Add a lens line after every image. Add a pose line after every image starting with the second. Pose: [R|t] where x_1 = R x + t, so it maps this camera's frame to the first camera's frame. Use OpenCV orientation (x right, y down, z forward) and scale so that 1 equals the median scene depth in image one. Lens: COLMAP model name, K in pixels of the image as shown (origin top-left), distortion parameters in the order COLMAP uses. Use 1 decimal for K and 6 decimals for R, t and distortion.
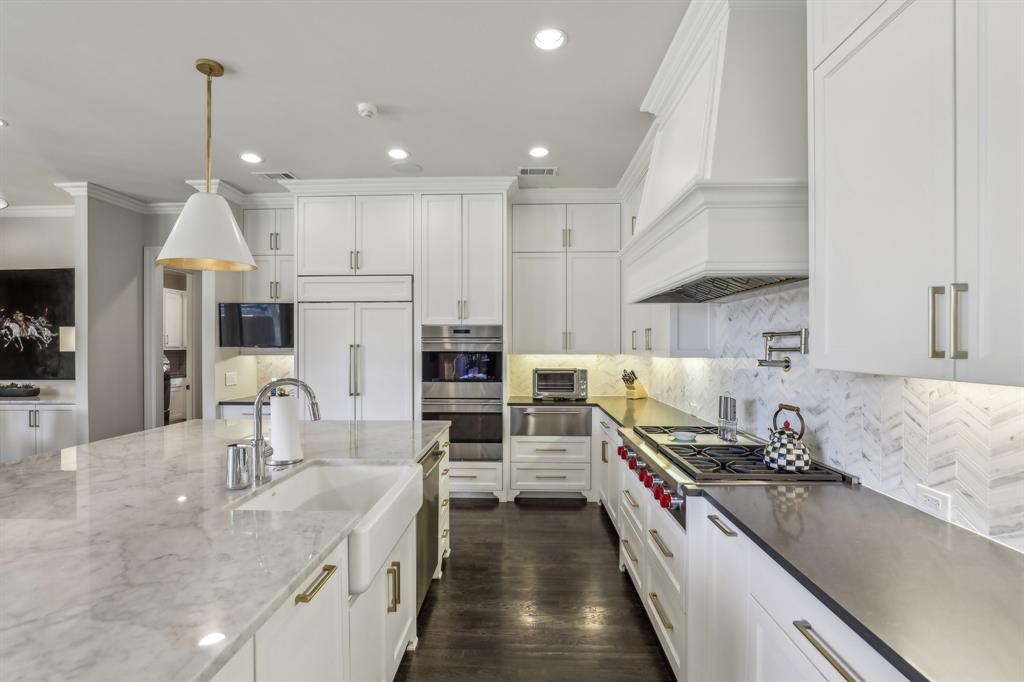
lens RADIAL K [[468.8, 0, 512.6], [0, 468.8, 346.6], [0, 0, 1]] dist [-0.020009, 0.001262]
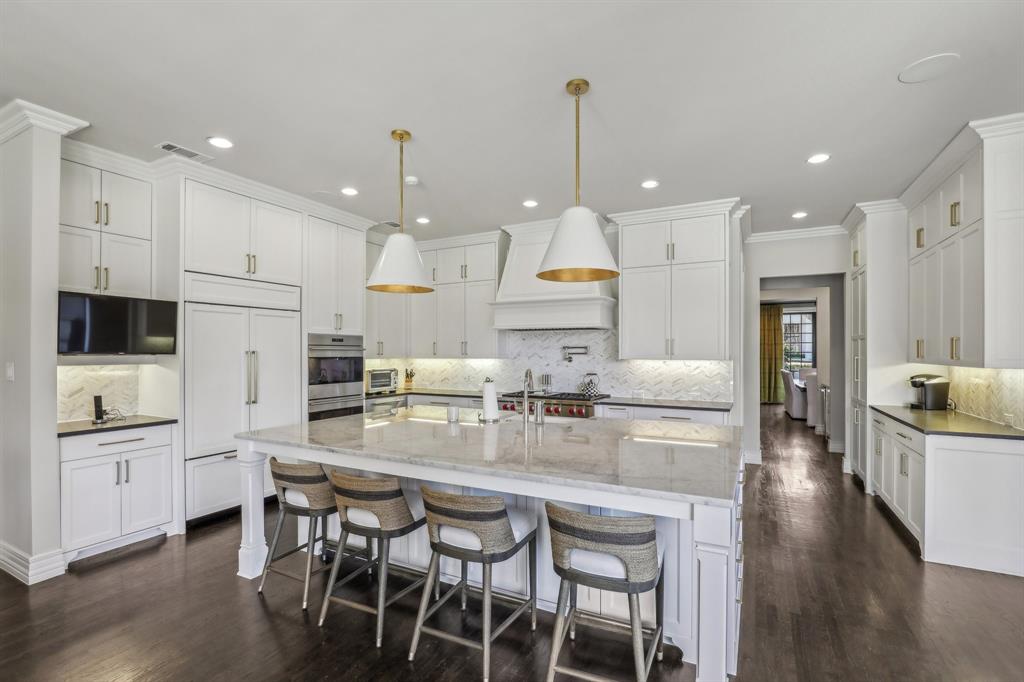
lens RADIAL K [[468.8, 0, 512.6], [0, 468.8, 346.6], [0, 0, 1]] dist [-0.020009, 0.001262]
pose [[0.435025, 0.010940, 0.900352, -0.975679], [0.002826, 0.999905, -0.013515, 0.001017], [-0.900414, 0.008423, 0.434953, 0.092392]]
